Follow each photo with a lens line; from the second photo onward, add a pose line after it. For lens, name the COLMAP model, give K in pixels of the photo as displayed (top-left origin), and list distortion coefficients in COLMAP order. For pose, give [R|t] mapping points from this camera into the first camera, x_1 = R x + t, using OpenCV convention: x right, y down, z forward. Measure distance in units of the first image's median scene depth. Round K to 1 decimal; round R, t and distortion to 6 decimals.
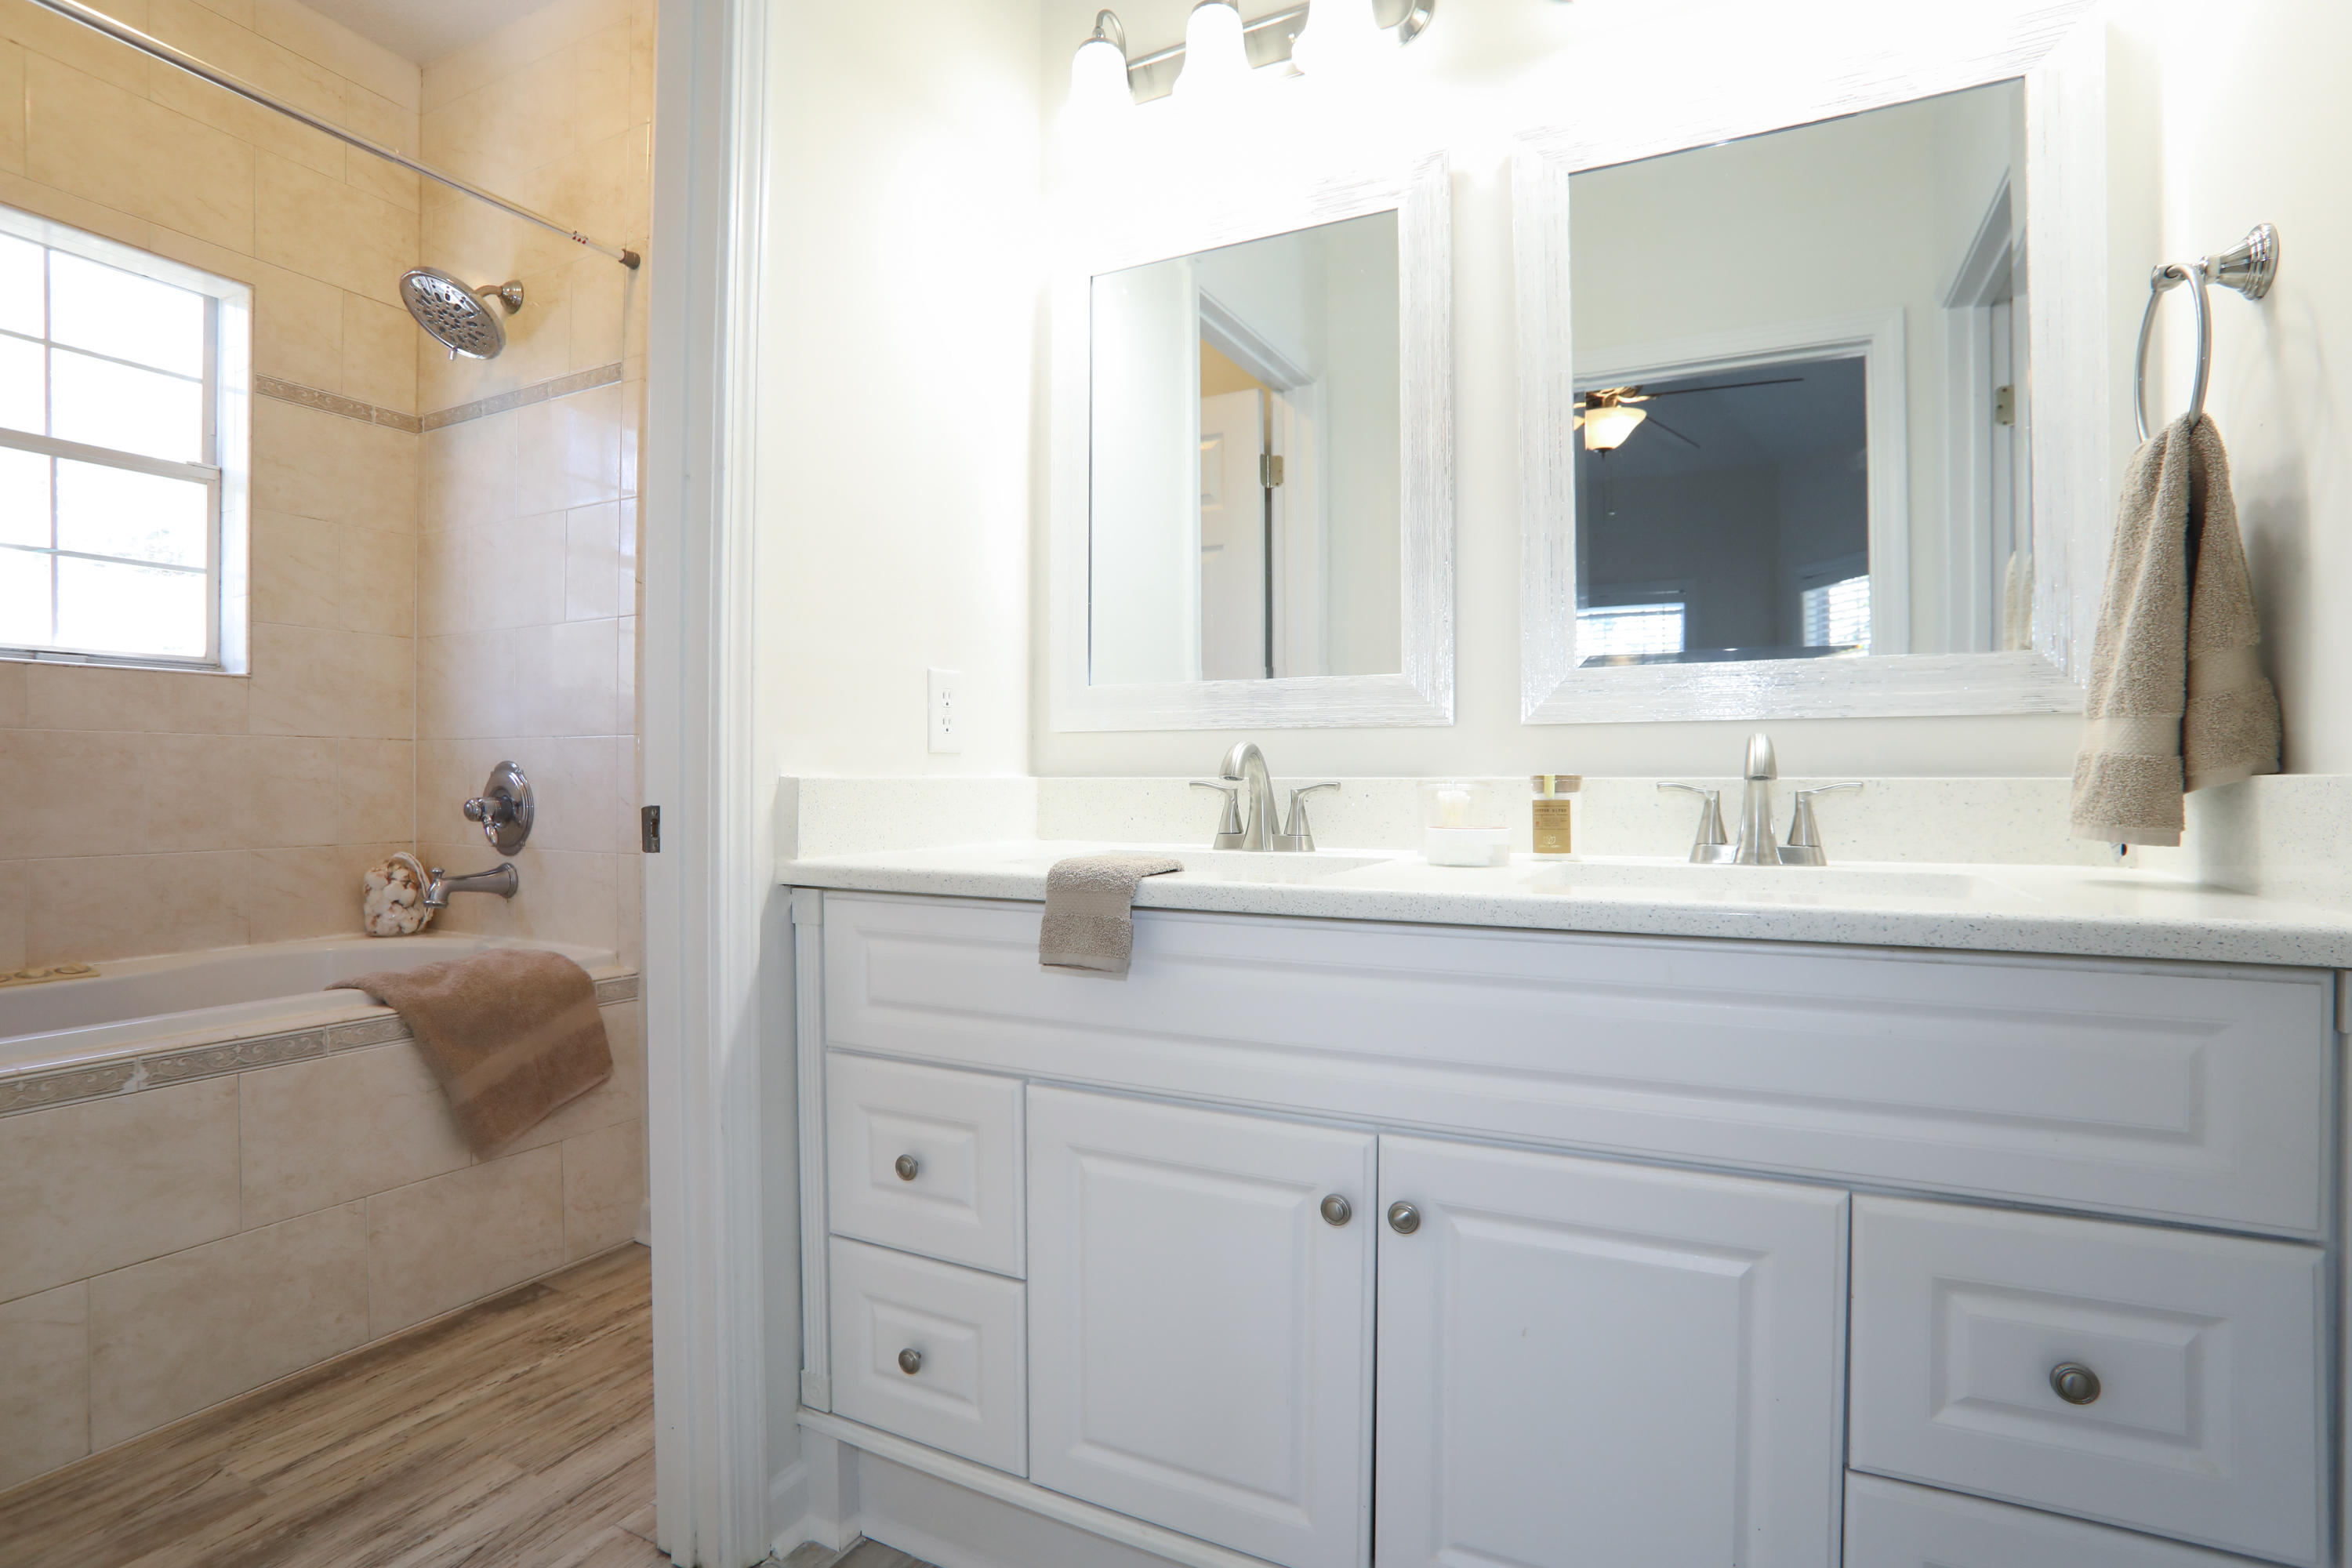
lens RADIAL K [[1152.2, 0, 1179.3], [0, 1152.2, 789.4], [0, 0, 1]] dist [-0.078116, 0.031488]
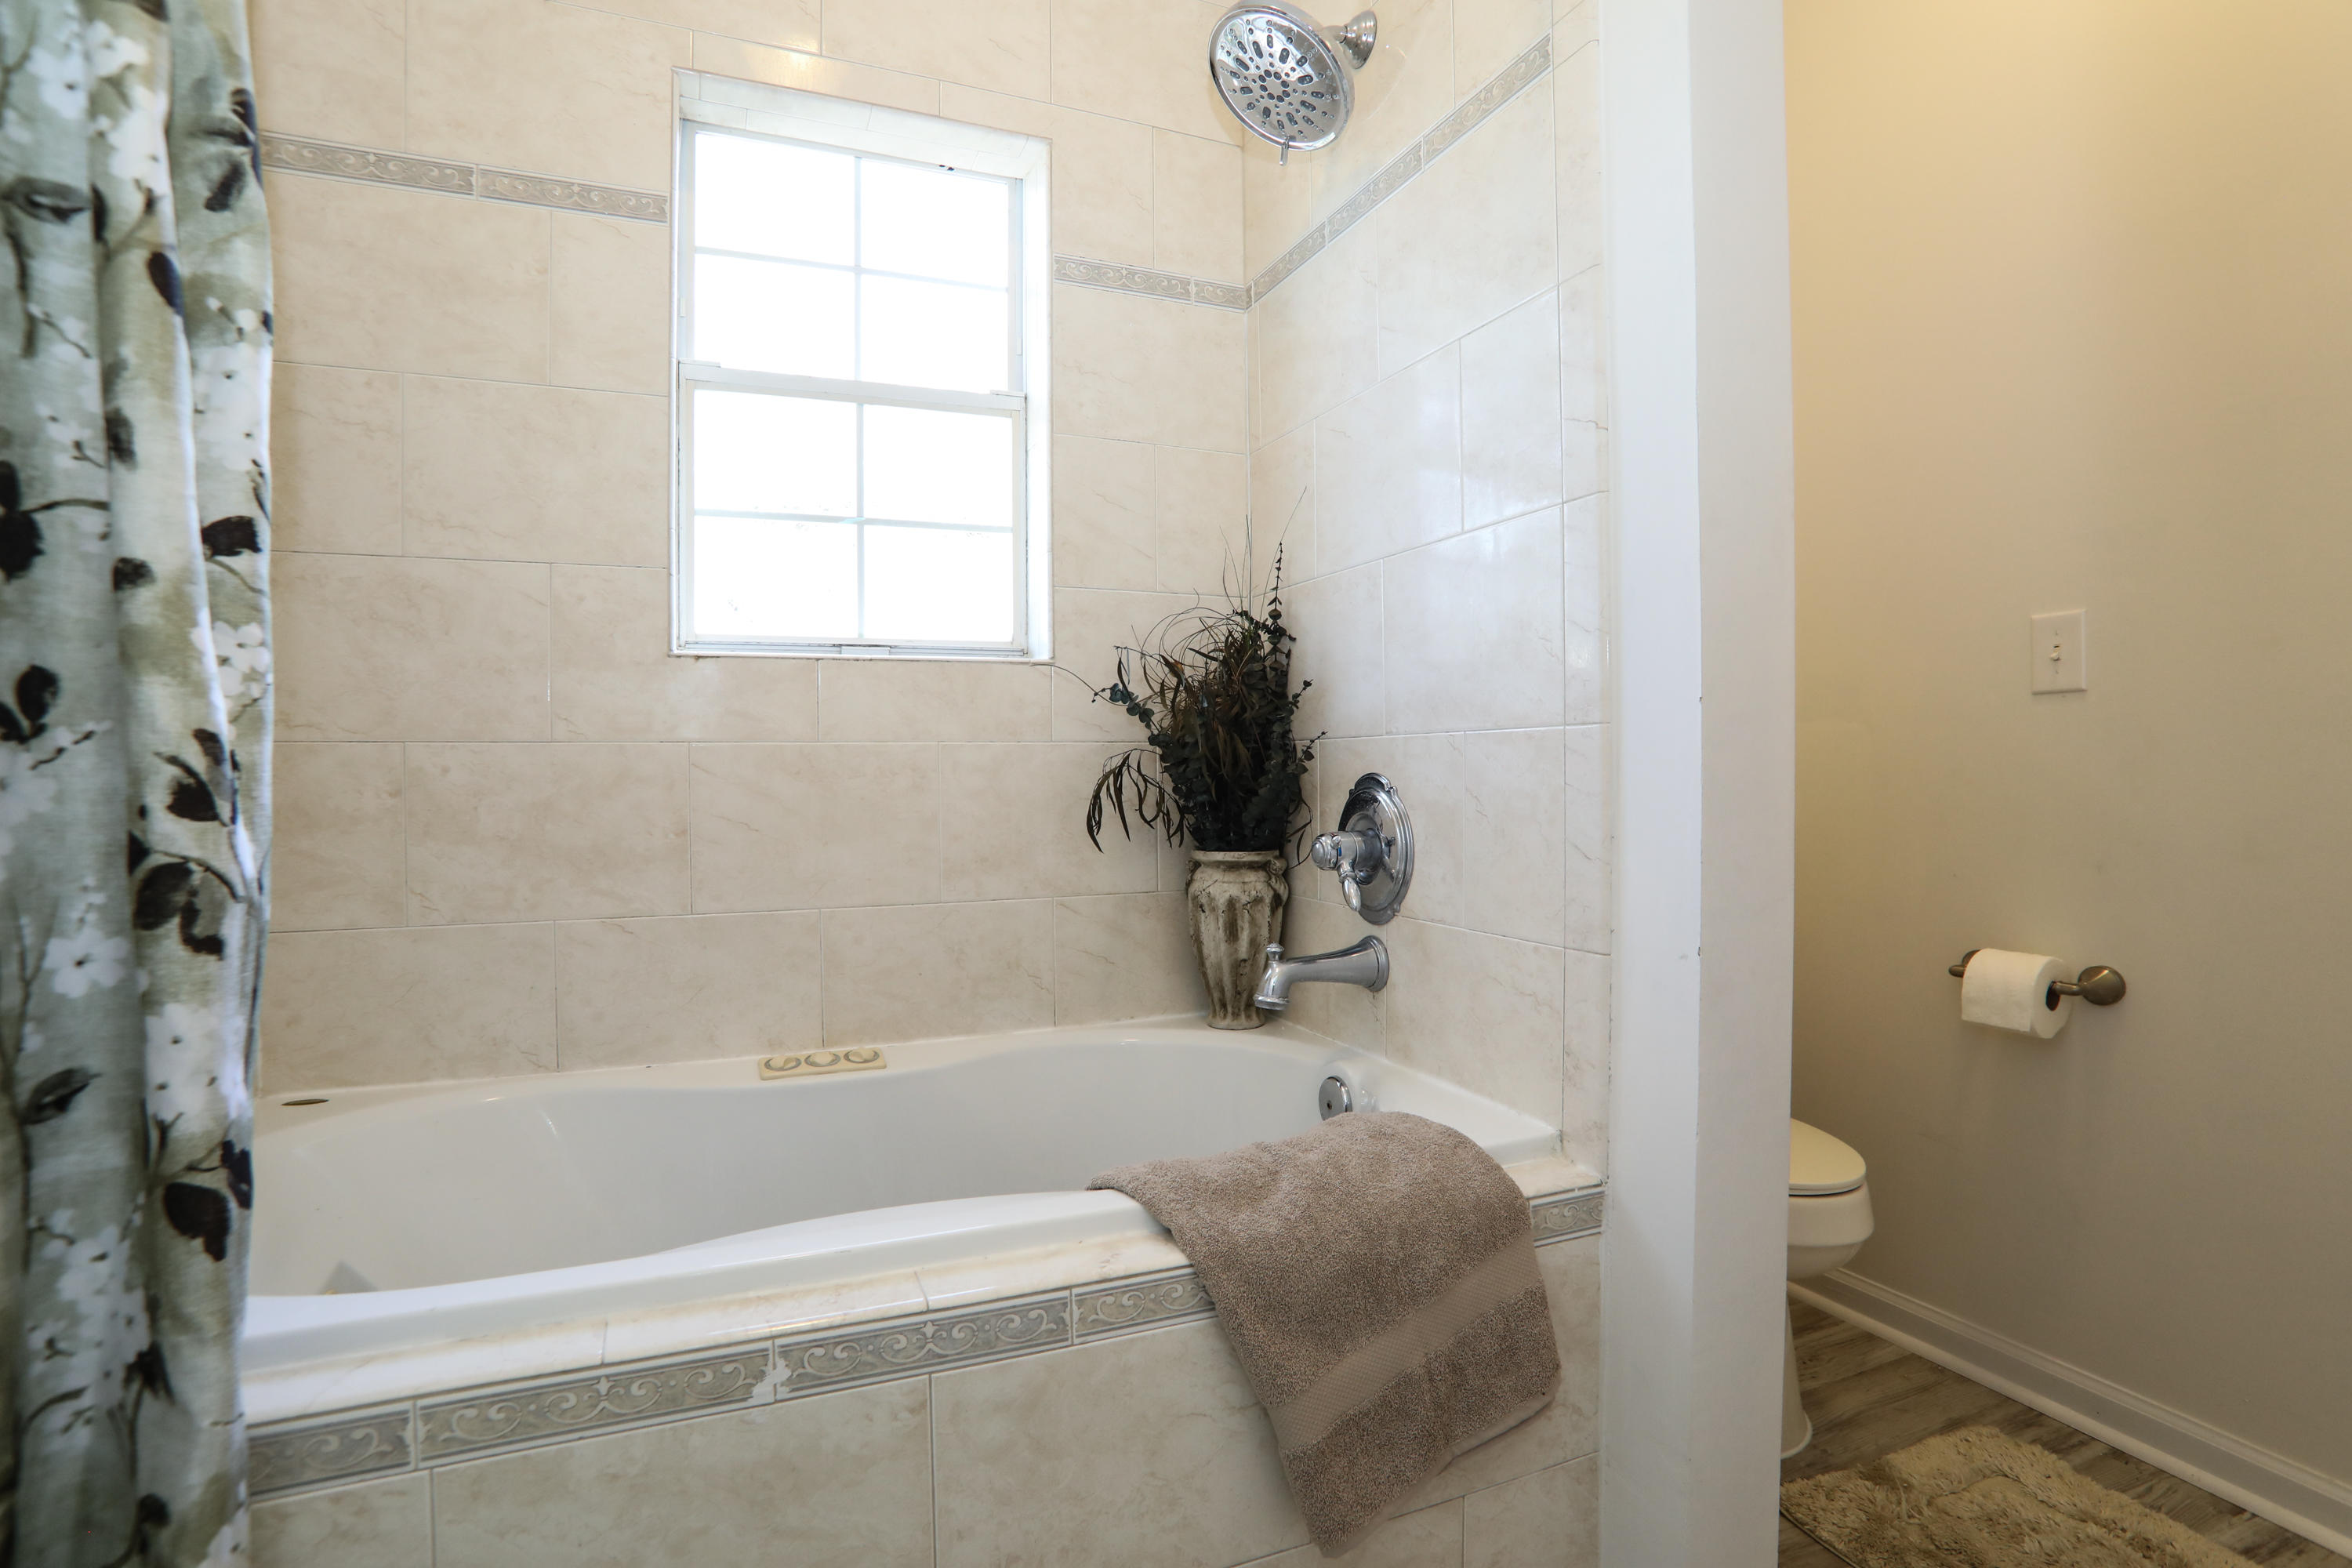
lens RADIAL K [[1152.2, 0, 1179.3], [0, 1152.2, 789.4], [0, 0, 1]] dist [-0.078116, 0.031488]
pose [[0.768895, -0.000716, -0.639375, -0.288028], [0.007638, 0.999938, 0.008065, -0.022800], [0.639330, -0.011084, 0.768853, 0.466220]]
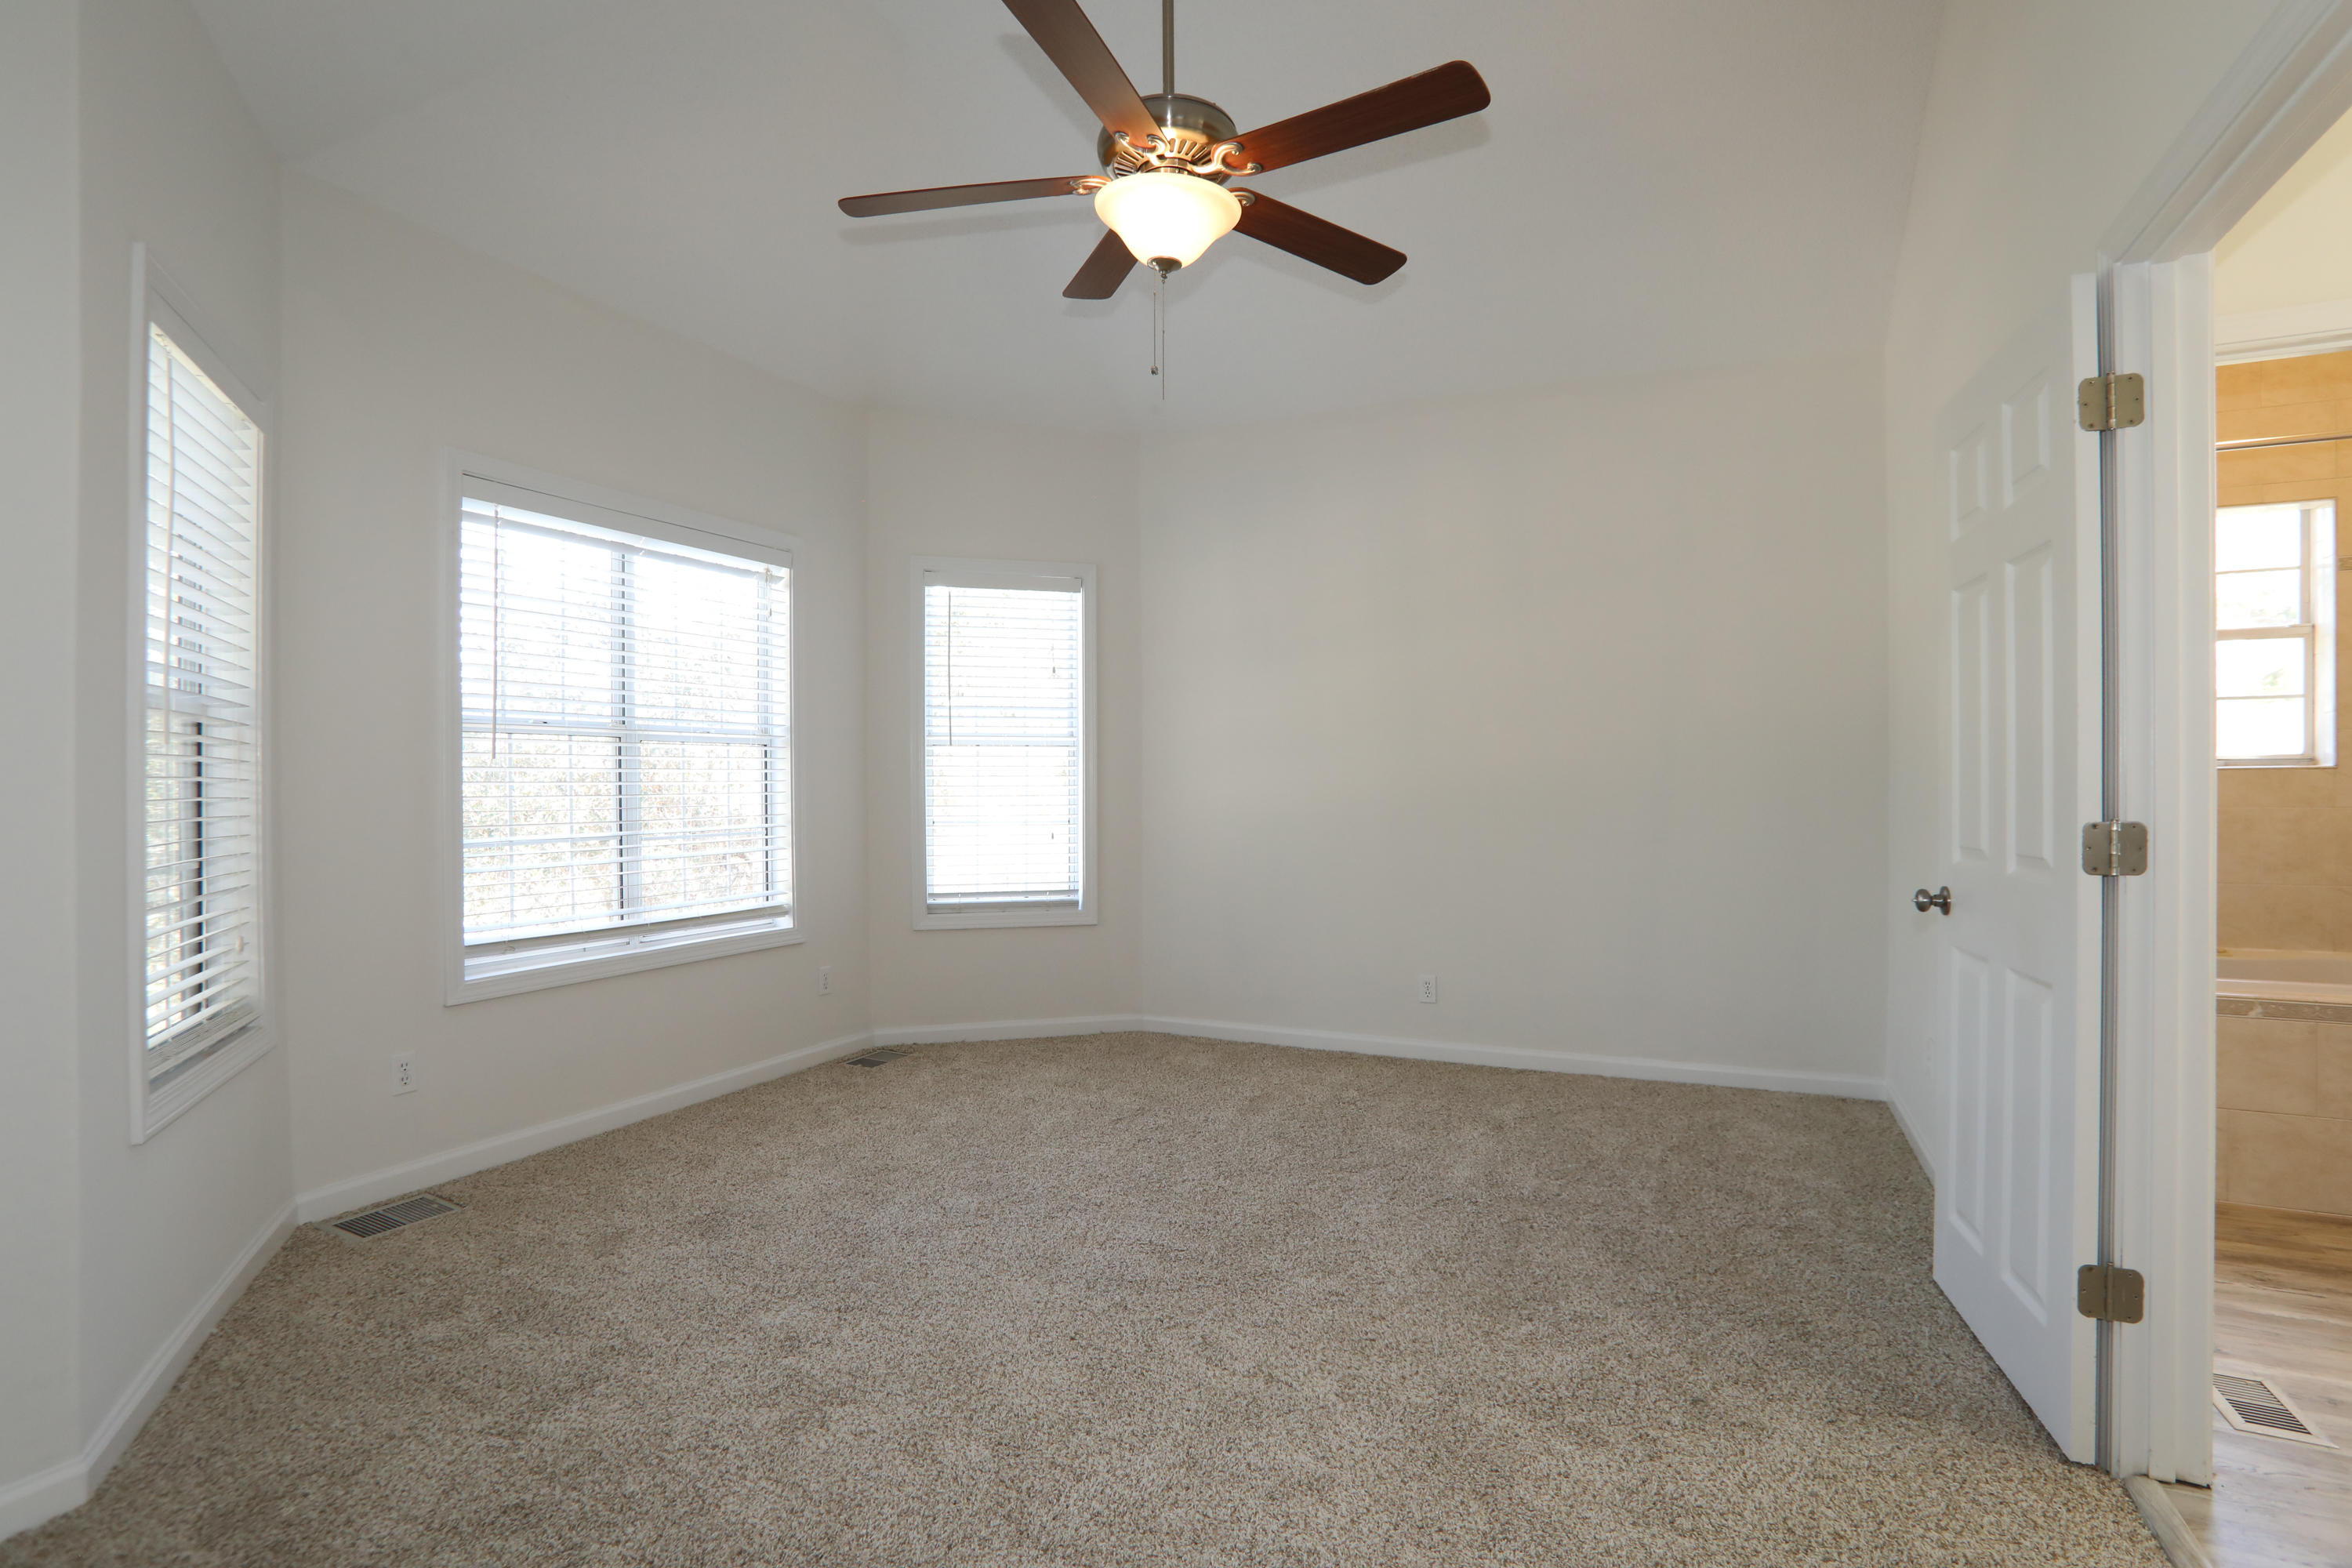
lens RADIAL K [[1152.2, 0, 1179.3], [0, 1152.2, 789.4], [0, 0, 1]] dist [-0.078116, 0.031488]
pose [[0.042946, 0.002264, -0.999075, 0.539981], [-0.004703, 0.999987, 0.002064, -0.069105], [0.999066, 0.004610, 0.042957, -0.587096]]
